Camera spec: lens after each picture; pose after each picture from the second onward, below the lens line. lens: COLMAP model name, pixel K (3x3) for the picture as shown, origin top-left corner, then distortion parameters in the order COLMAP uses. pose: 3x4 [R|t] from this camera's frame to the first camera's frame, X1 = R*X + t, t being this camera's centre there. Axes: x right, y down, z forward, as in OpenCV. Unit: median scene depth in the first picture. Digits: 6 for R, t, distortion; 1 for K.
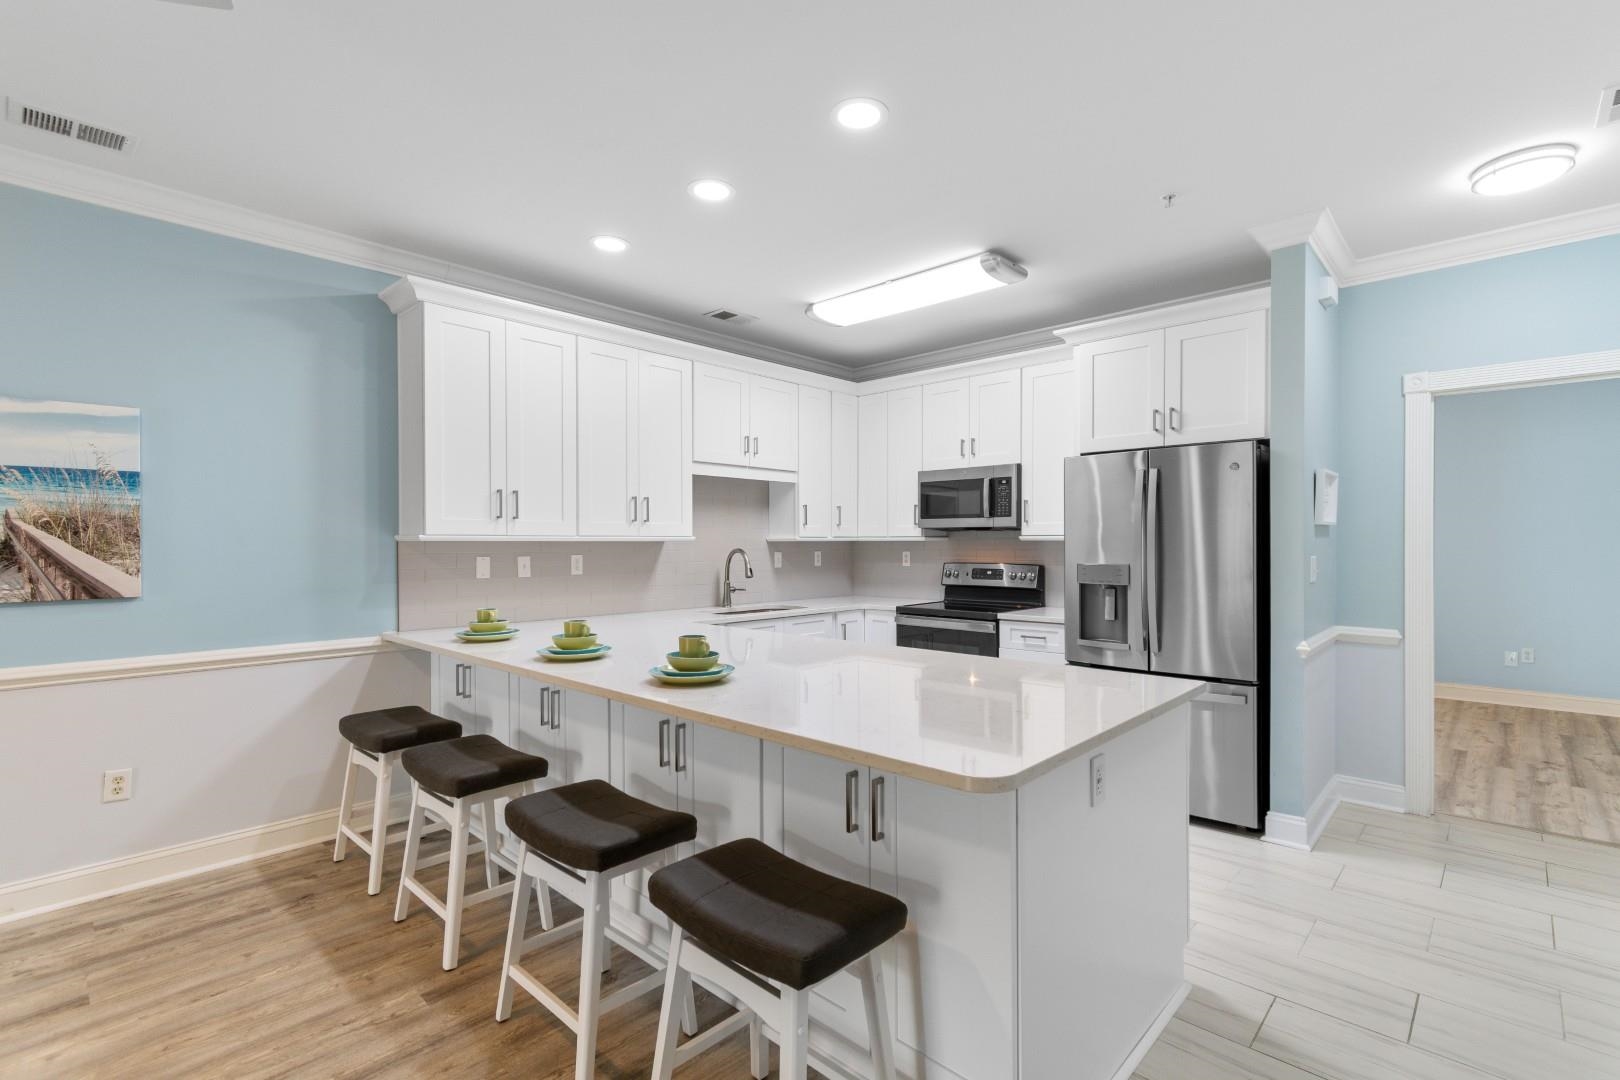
lens RADIAL K [[720.4, 0, 814.2], [0, 720.4, 554.4], [0, 0, 1]] dist [0.003211, -0.001074]
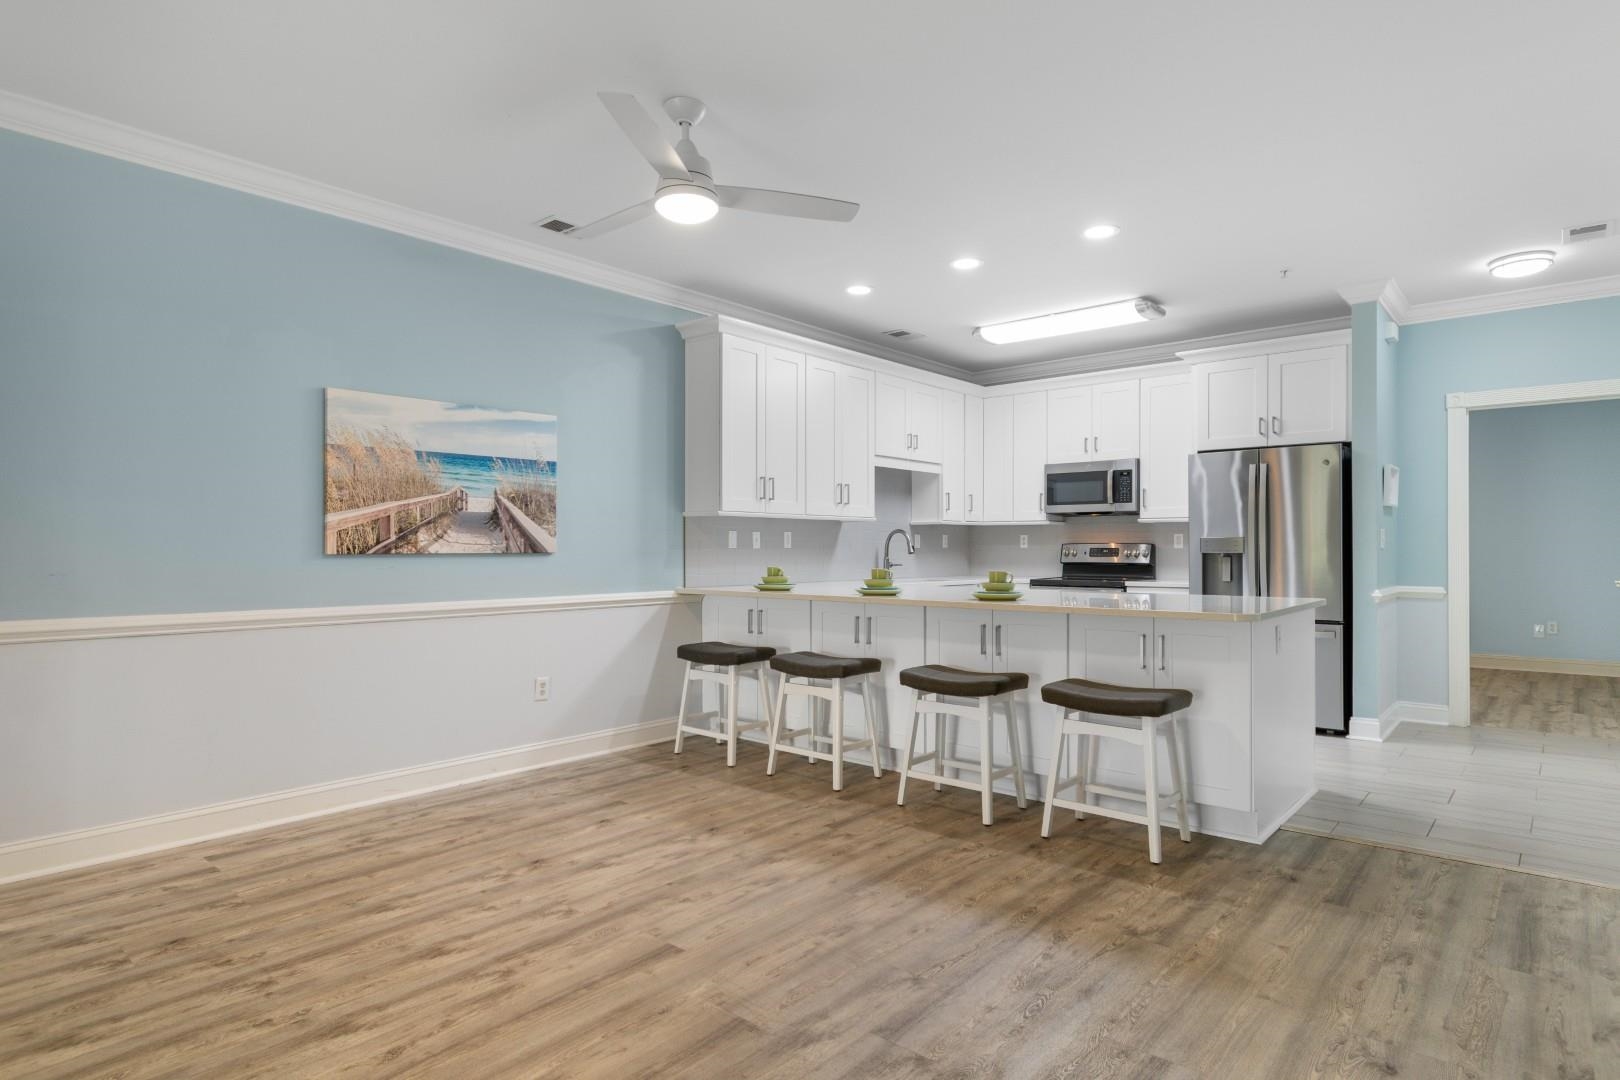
lens RADIAL K [[868.6, 0, 811.4], [0, 868.6, 556.2], [0, 0, 1]] dist [0.009340, -0.008122]
pose [[0.998950, 0.001980, 0.045771, -0.415955], [-0.001697, 0.999979, -0.006229, 0.059680], [-0.045783, 0.006145, 0.998933, -0.535659]]
